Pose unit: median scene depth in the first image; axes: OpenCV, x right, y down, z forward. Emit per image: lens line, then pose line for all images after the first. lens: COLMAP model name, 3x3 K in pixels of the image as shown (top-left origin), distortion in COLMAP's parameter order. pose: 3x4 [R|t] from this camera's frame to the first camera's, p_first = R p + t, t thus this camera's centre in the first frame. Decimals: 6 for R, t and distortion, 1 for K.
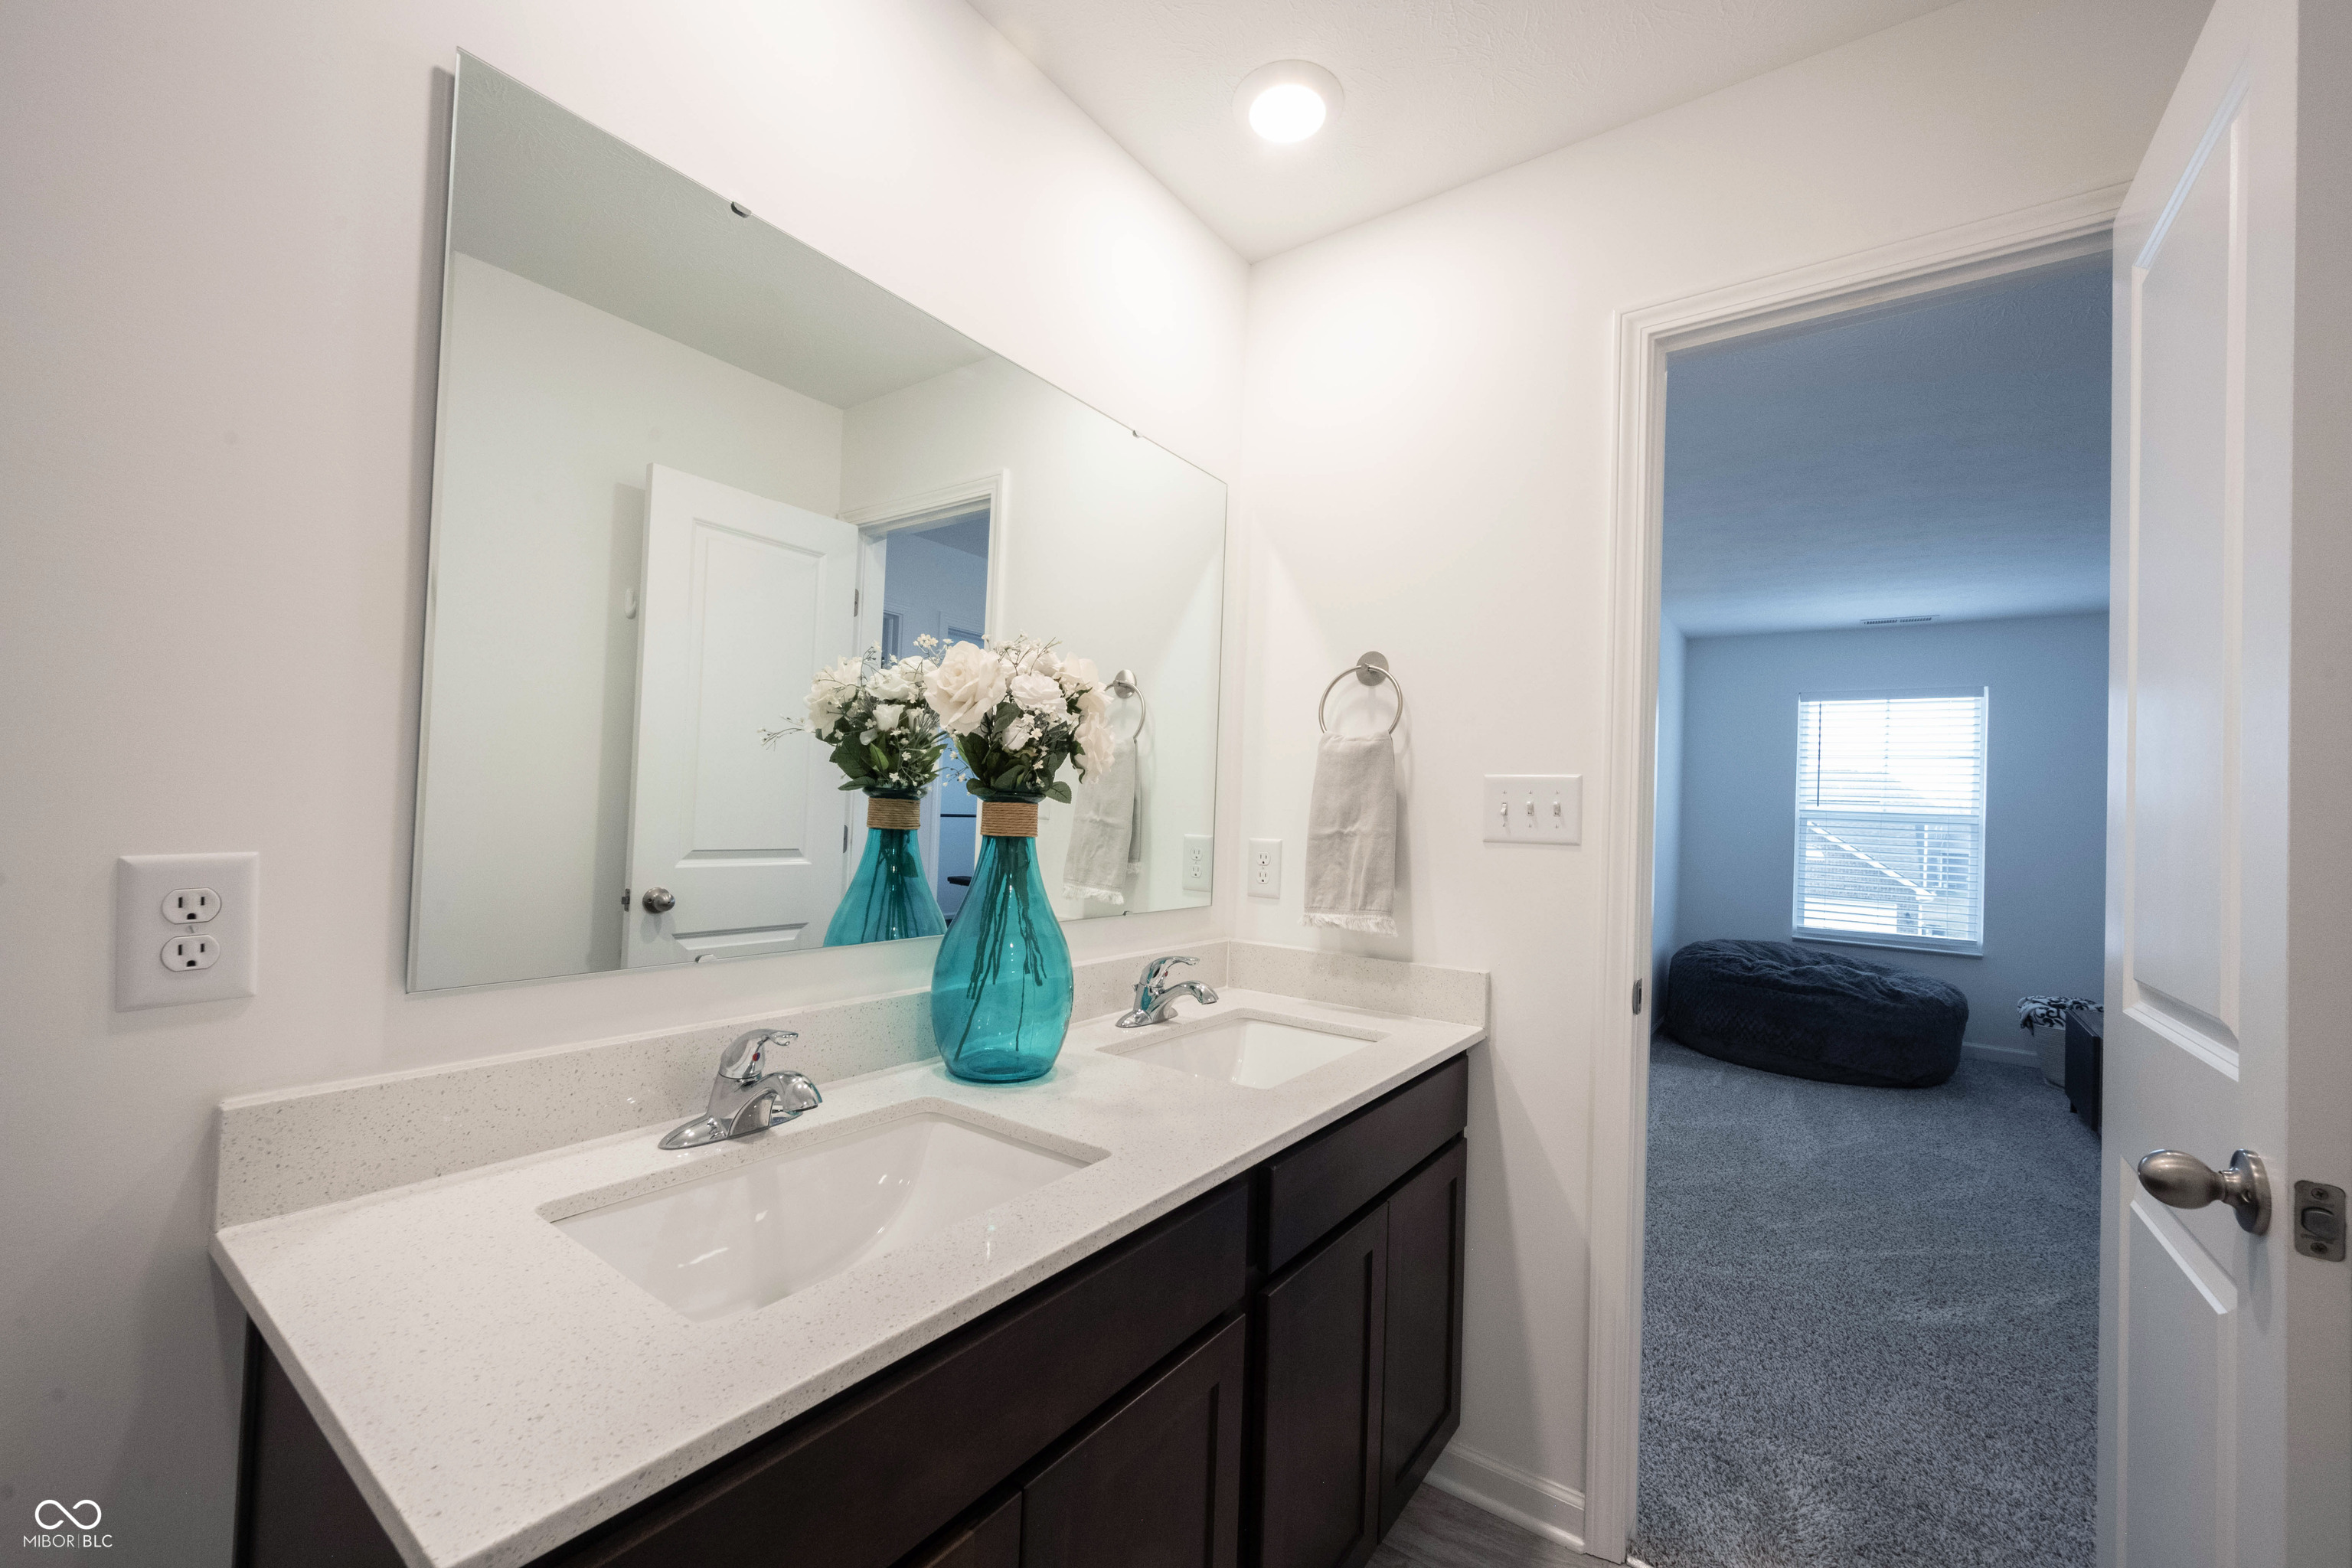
lens RADIAL K [[938.3, 0, 1176.0], [0, 938.3, 784.0], [0, 0, 1]] dist [-0.000085, -0.000330]
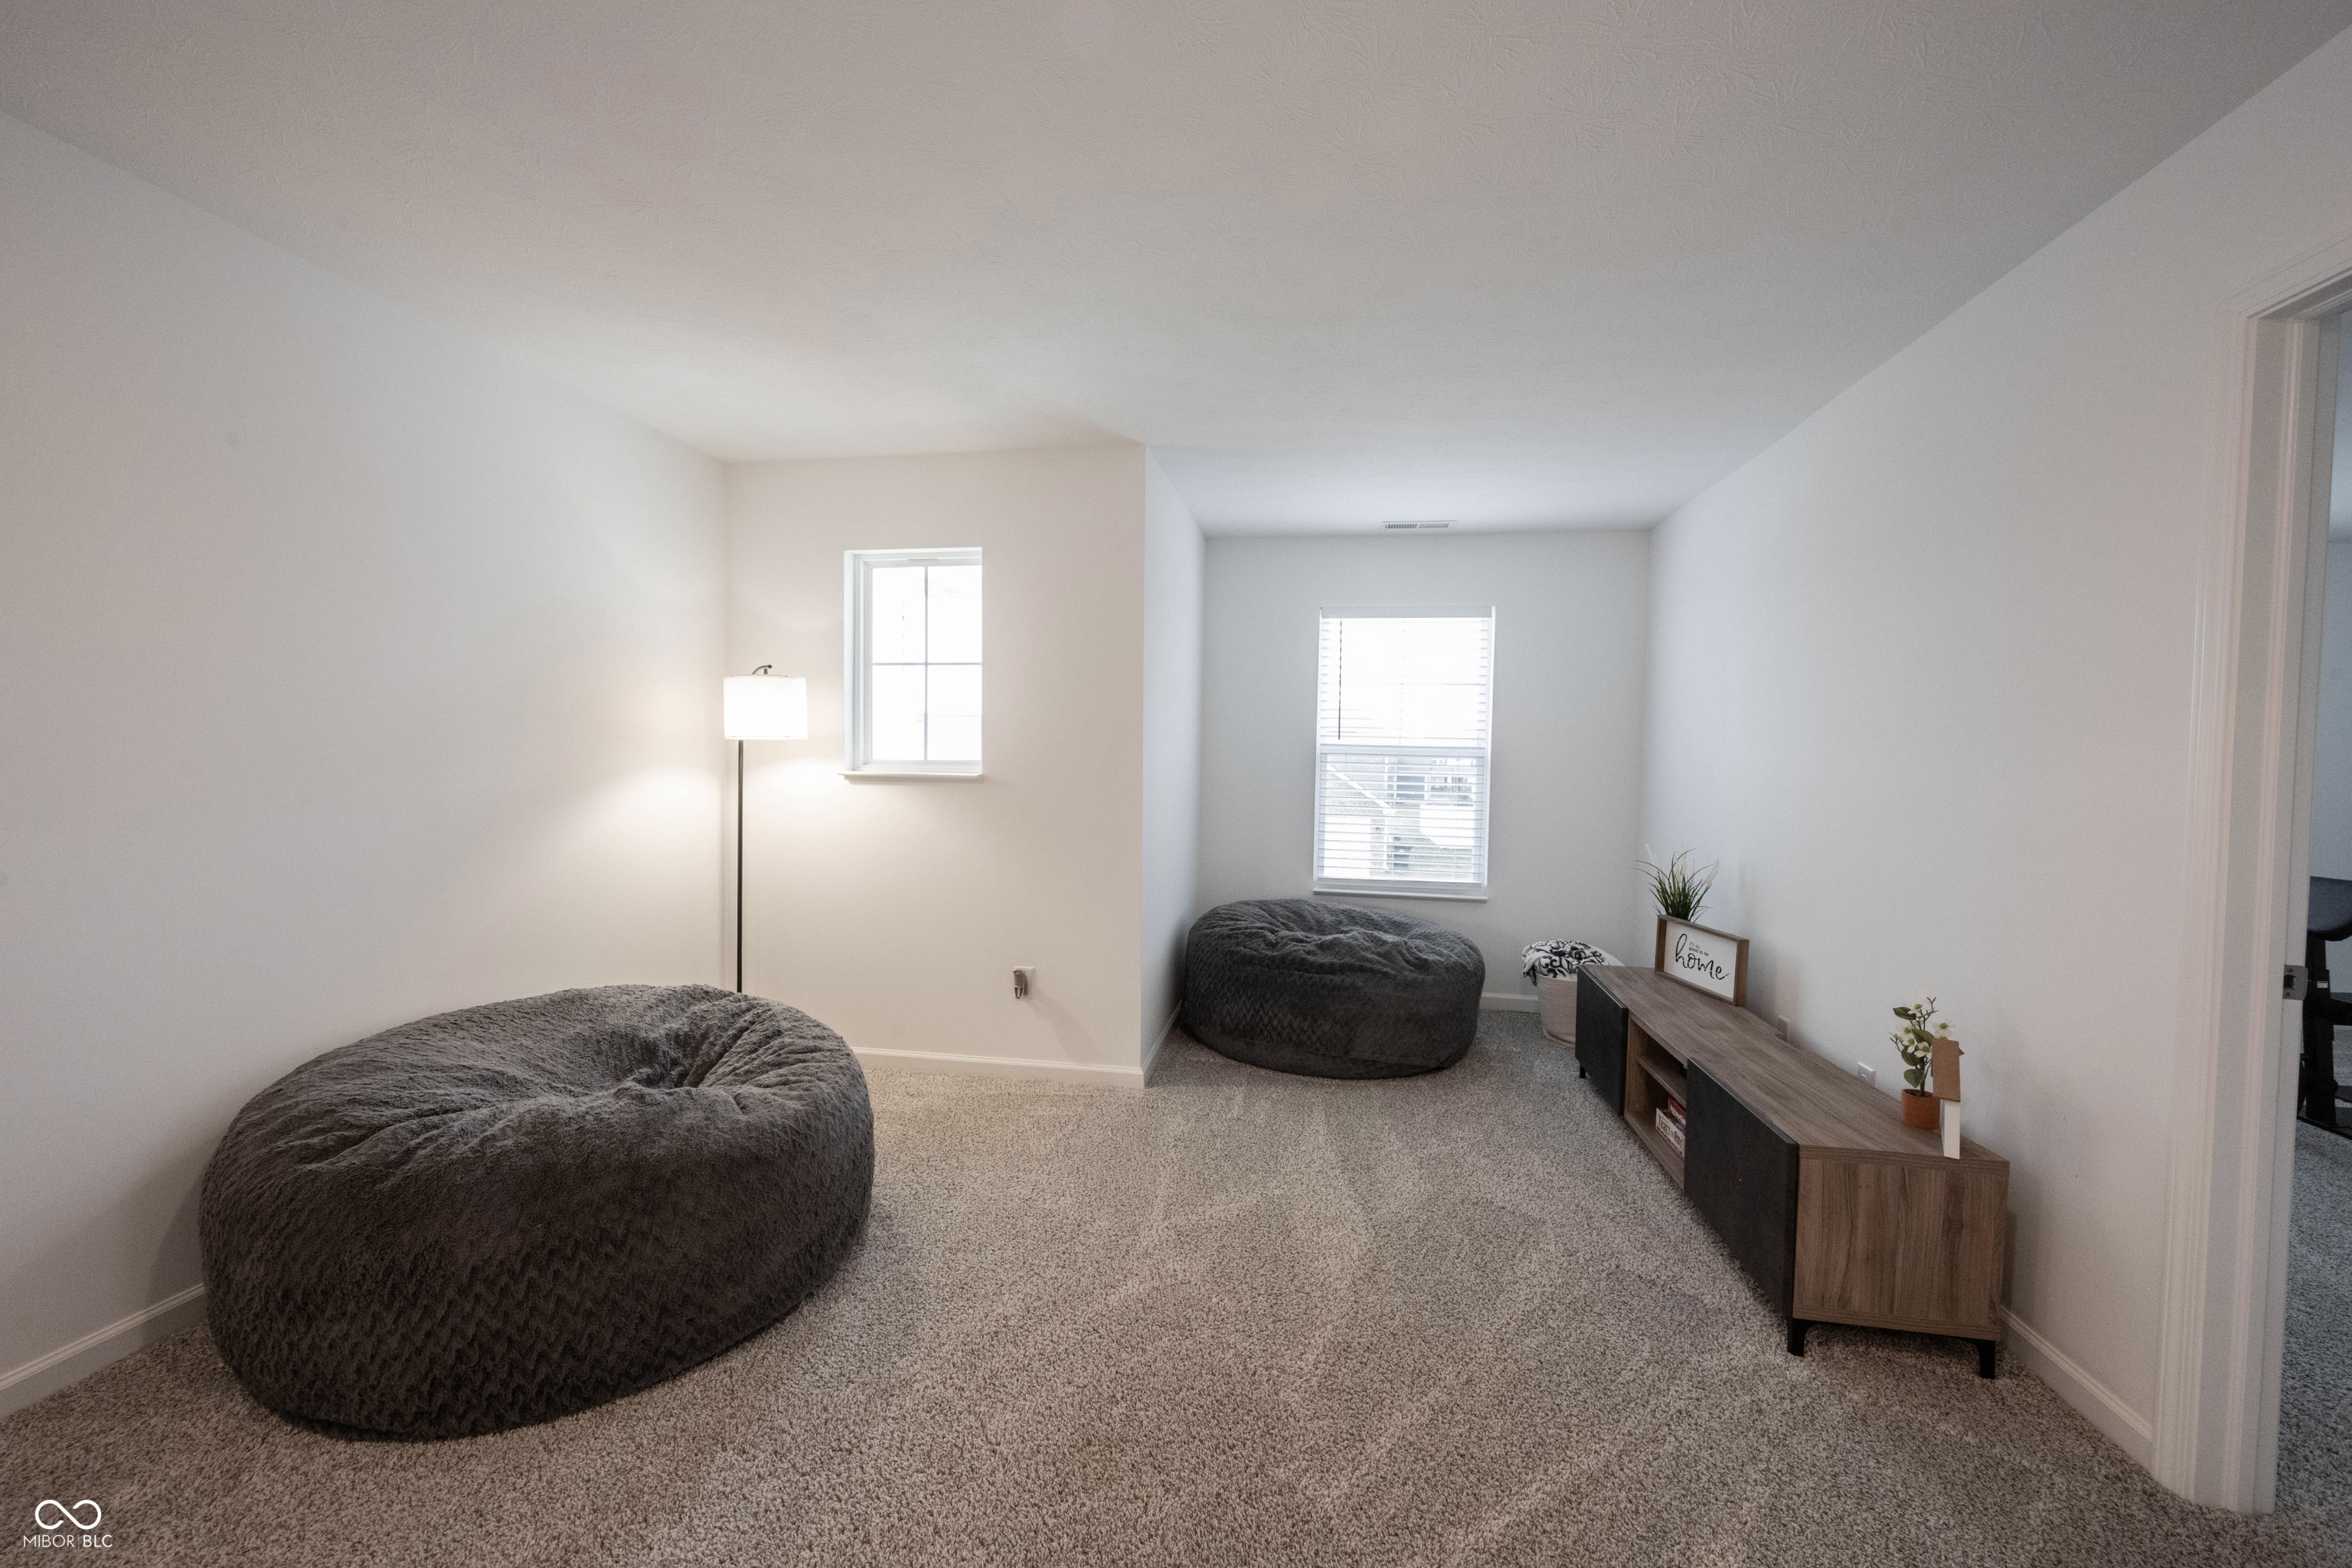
lens RADIAL K [[938.3, 0, 1176.0], [0, 938.3, 784.0], [0, 0, 1]] dist [-0.000085, -0.000330]
pose [[0.896934, -0.034645, 0.440805, 0.182094], [0.004338, 0.997567, 0.069575, 0.004107], [-0.442143, -0.060492, 0.894902, 0.316908]]
